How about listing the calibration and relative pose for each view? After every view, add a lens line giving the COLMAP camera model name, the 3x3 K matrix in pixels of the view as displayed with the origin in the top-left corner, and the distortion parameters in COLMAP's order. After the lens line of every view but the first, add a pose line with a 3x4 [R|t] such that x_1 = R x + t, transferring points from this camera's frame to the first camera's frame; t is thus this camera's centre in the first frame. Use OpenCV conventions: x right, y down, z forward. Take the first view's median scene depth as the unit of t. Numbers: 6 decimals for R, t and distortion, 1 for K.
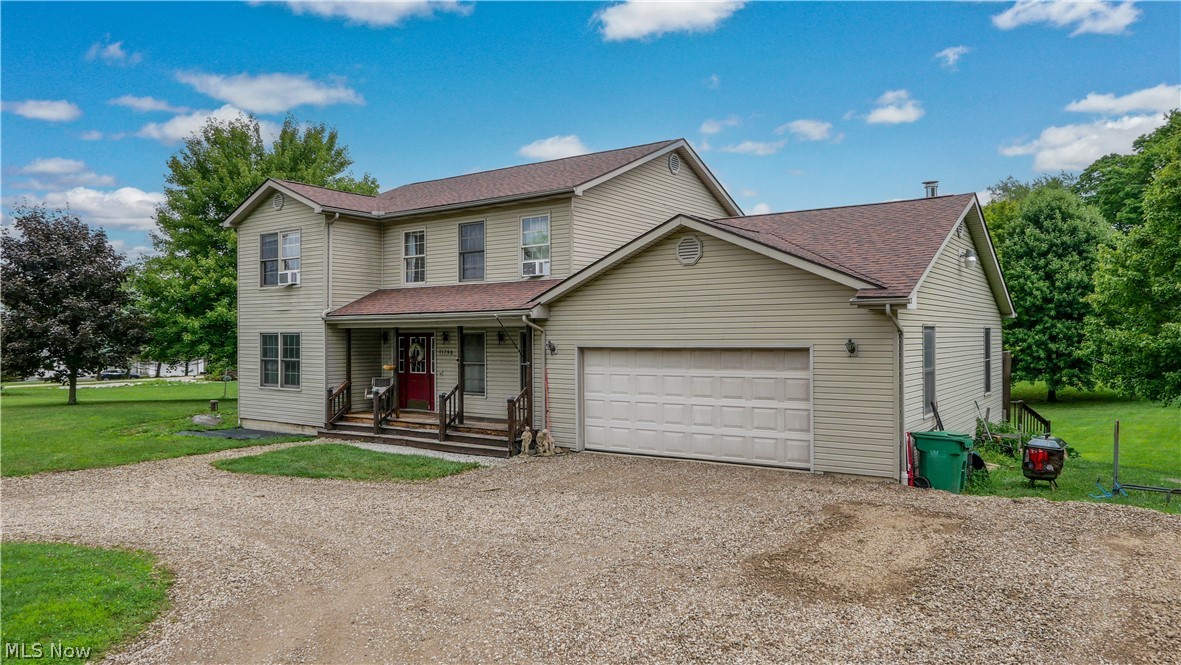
lens RADIAL K [[784.7, 0, 598.7], [0, 784.7, 330.6], [0, 0, 1]] dist [0.000918, -0.000465]
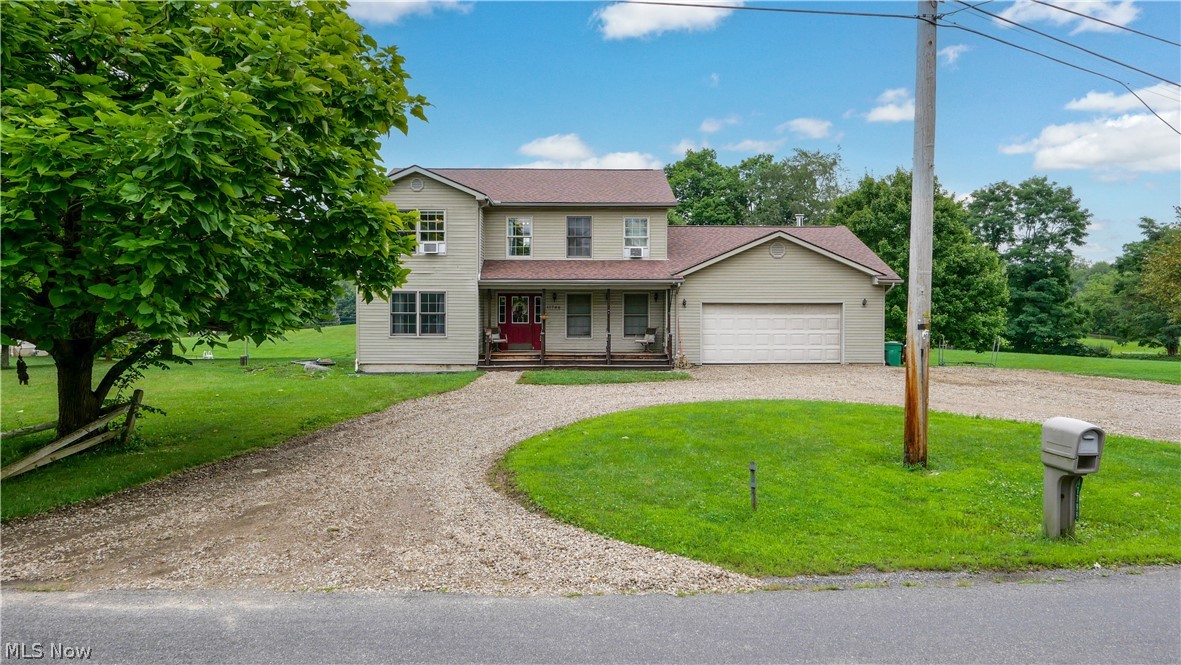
lens RADIAL K [[784.7, 0, 598.7], [0, 784.7, 330.6], [0, 0, 1]] dist [0.000918, -0.000465]
pose [[0.799225, -0.010587, 0.600938, -1.006177], [-0.009554, 0.999495, 0.030315, 0.026261], [-0.600956, -0.029970, 0.798720, -0.169911]]
